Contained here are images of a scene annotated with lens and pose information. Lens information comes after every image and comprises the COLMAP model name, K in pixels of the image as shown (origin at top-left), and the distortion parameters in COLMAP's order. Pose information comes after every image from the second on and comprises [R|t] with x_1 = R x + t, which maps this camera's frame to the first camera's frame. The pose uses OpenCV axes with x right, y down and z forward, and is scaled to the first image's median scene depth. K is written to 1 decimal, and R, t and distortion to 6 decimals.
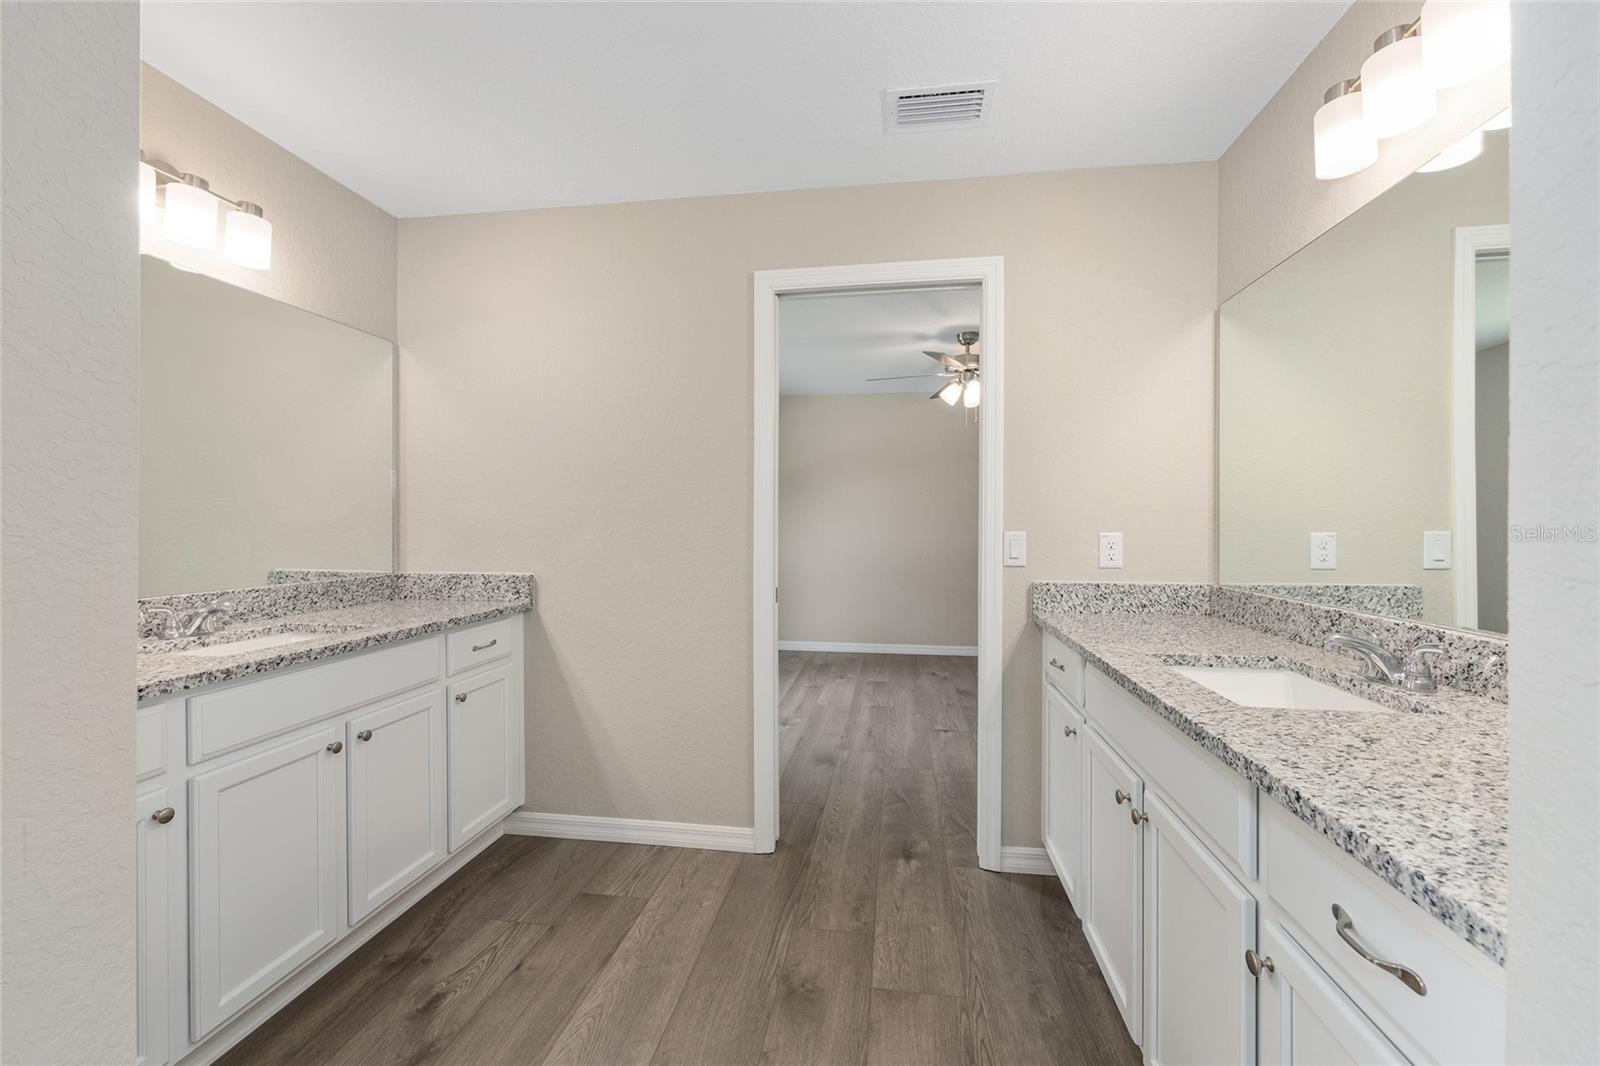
lens RADIAL K [[639.9, 0, 803.9], [0, 639.9, 525.2], [0, 0, 1]] dist [-0.002321, 0.000588]
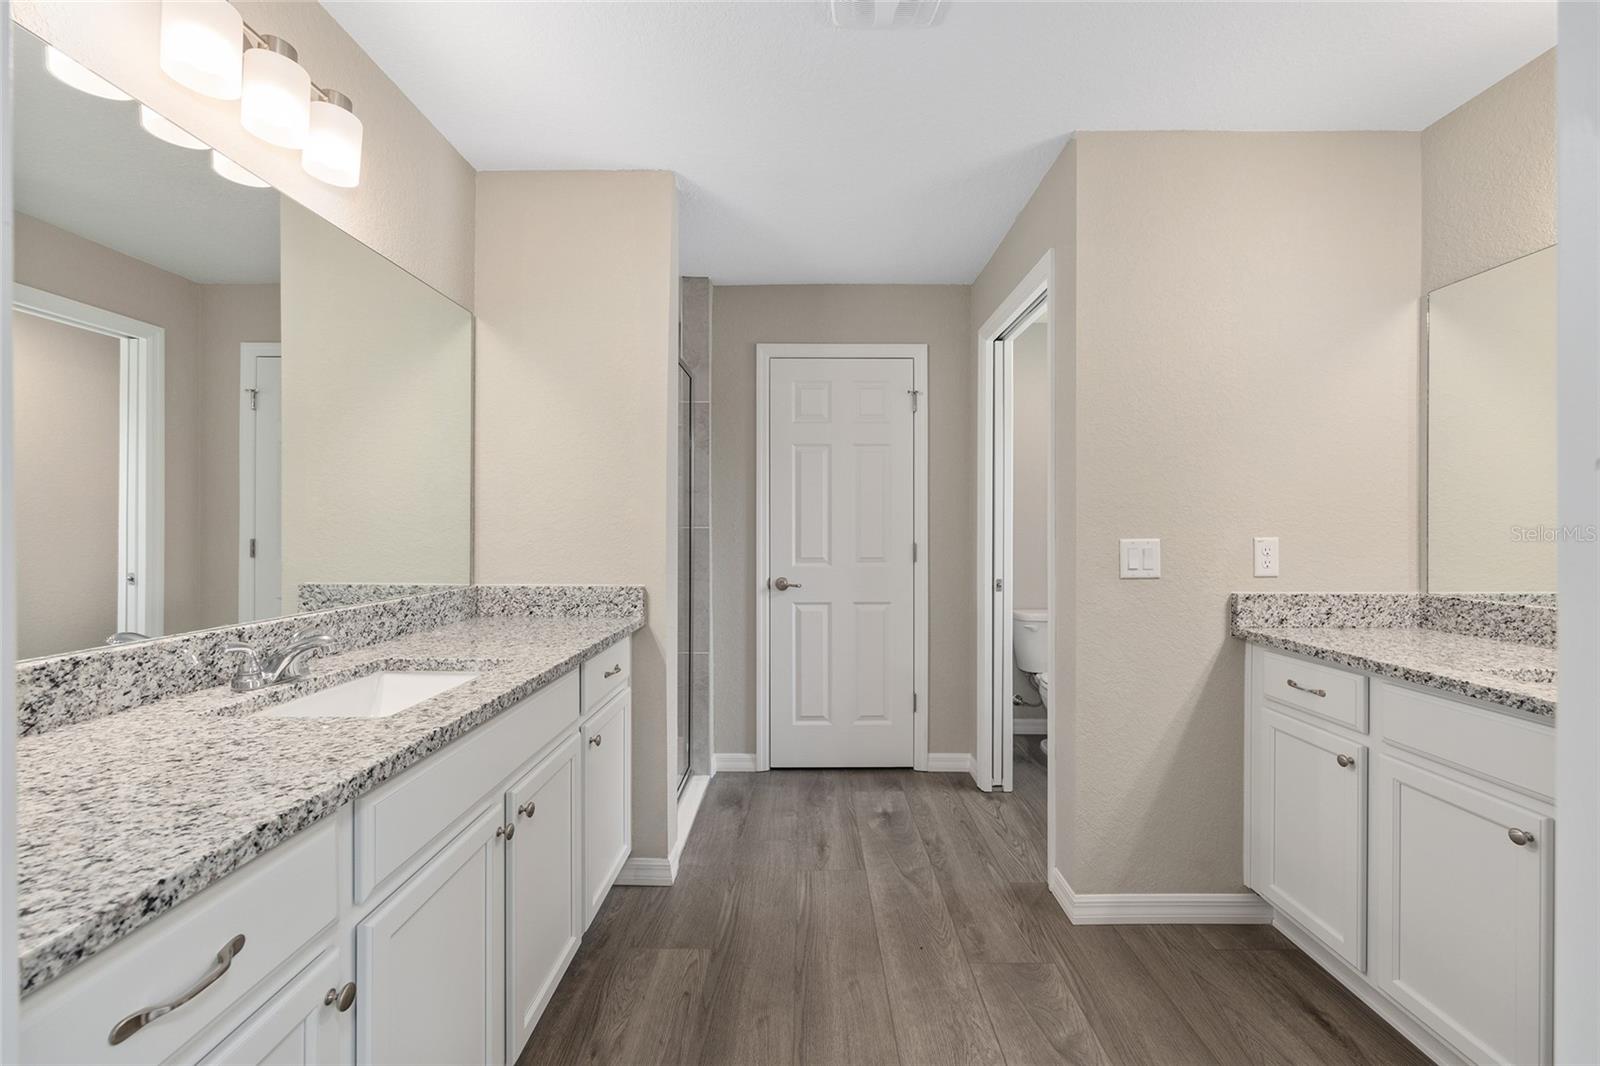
lens RADIAL K [[639.9, 0, 803.9], [0, 639.9, 525.2], [0, 0, 1]] dist [-0.002321, 0.000588]
pose [[-0.989852, -0.003085, -0.142067, 0.206704], [-0.002858, 0.999994, -0.001803, -0.002955], [0.142072, -0.001379, -0.989855, 1.887143]]
